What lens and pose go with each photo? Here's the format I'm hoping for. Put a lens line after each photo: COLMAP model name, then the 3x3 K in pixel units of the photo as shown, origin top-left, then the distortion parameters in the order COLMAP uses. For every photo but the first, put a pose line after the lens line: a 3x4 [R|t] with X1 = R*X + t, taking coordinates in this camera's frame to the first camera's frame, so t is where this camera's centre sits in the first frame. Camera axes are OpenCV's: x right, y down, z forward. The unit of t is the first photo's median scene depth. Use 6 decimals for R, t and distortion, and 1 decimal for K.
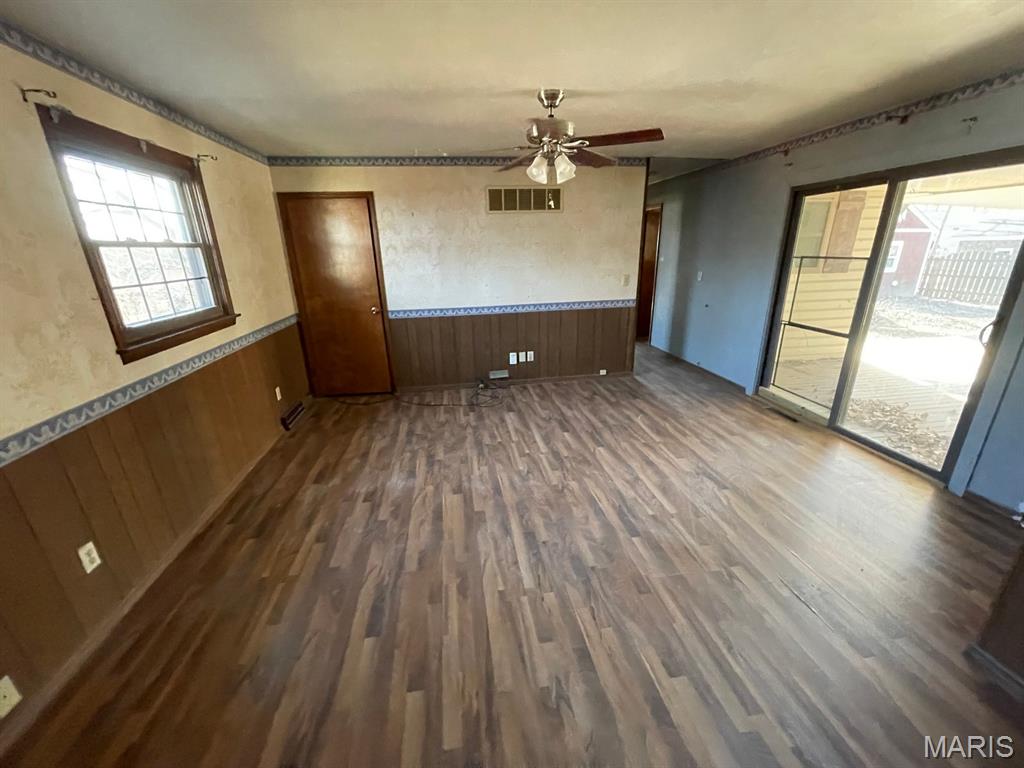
lens RADIAL K [[411.2, 0, 510.4], [0, 411.2, 388.9], [0, 0, 1]] dist [-0.007701, 0.003581]
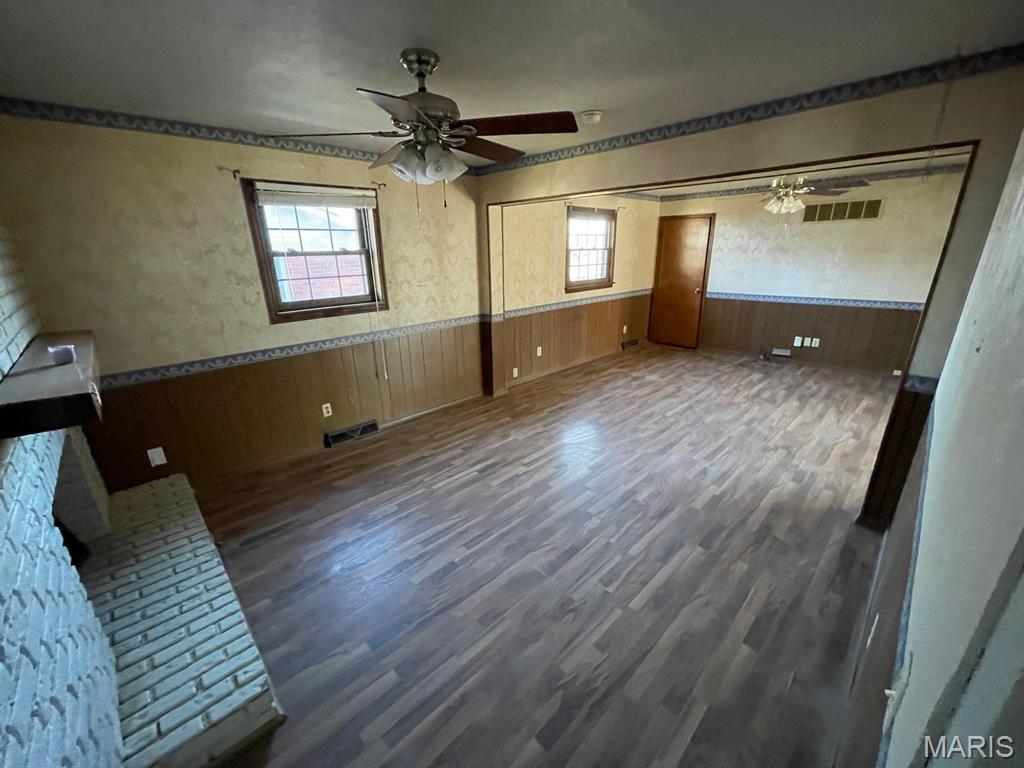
lens RADIAL K [[411.2, 0, 510.4], [0, 411.2, 388.9], [0, 0, 1]] dist [-0.007701, 0.003581]
pose [[0.582860, 0.272161, -0.765638, 0.792244], [-0.259111, 0.955303, 0.142327, 0.177607], [0.770153, 0.115429, 0.627328, -0.661107]]
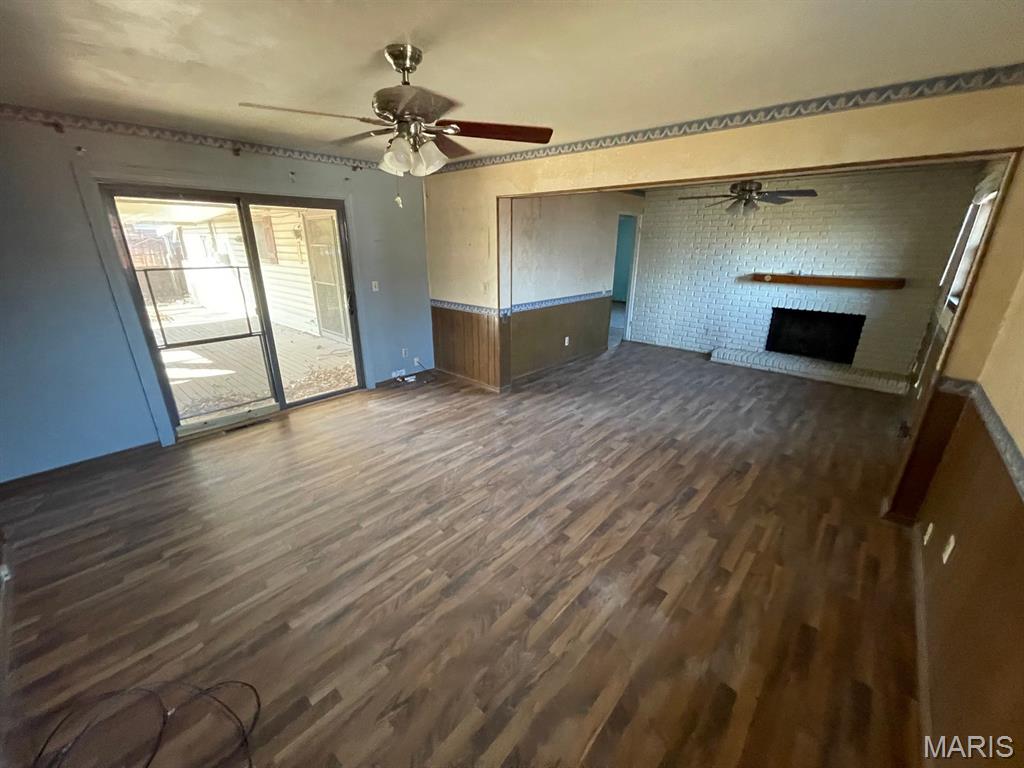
lens RADIAL K [[409.4, 0, 510.6], [0, 409.4, 390.5], [0, 0, 1]] dist [-0.008628, -0.000176]
pose [[-0.636523, -0.247822, 0.730358, -0.586808], [0.258058, 0.823955, 0.504484, -0.453782], [-0.726804, 0.509591, -0.460514, 1.264895]]
